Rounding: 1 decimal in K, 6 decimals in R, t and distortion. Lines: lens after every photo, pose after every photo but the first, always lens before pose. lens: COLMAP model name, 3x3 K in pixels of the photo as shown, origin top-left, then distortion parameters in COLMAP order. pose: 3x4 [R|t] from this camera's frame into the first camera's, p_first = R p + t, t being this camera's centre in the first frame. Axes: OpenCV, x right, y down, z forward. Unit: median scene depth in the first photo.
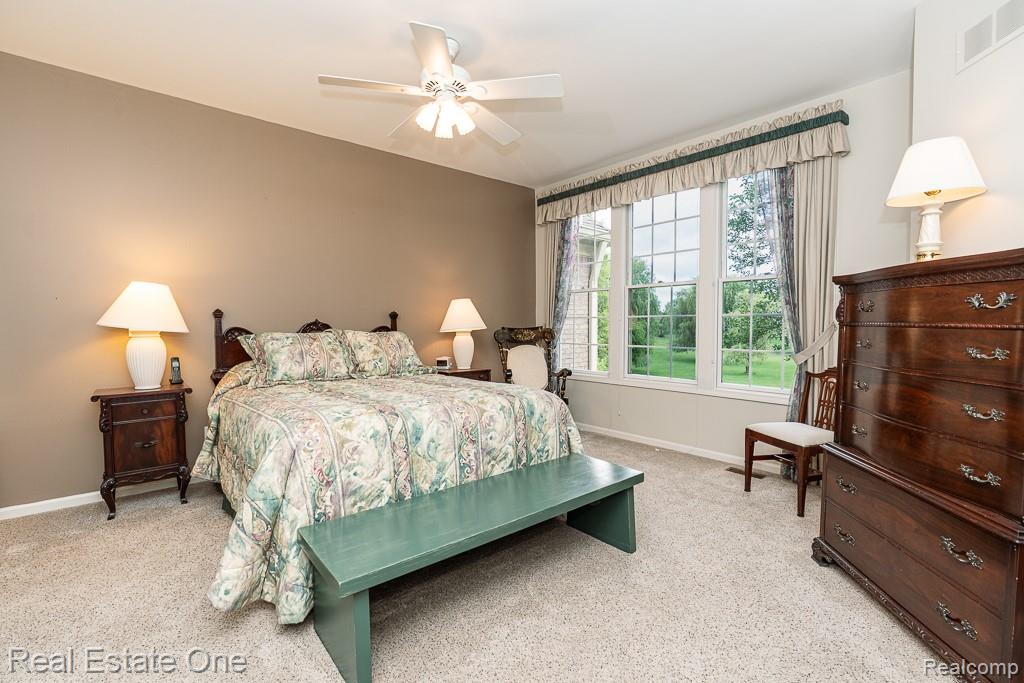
lens RADIAL K [[475.4, 0, 507.8], [0, 475.4, 341.7], [0, 0, 1]] dist [-0.007684, 0.002865]
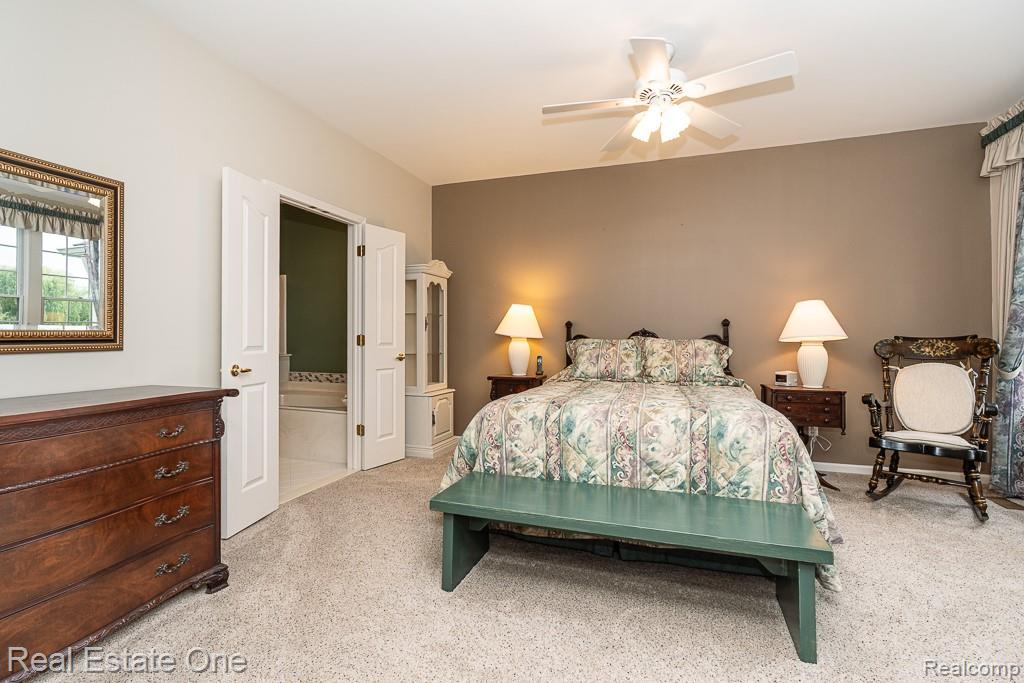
lens RADIAL K [[475.4, 0, 504.0], [0, 475.4, 341.9], [0, 0, 1]] dist [-0.007684, 0.002865]
pose [[0.481463, 0.010869, -0.876399, 0.617487], [-0.034439, 0.999385, -0.006525, 0.005098], [0.875789, 0.033324, 0.481542, 0.265587]]
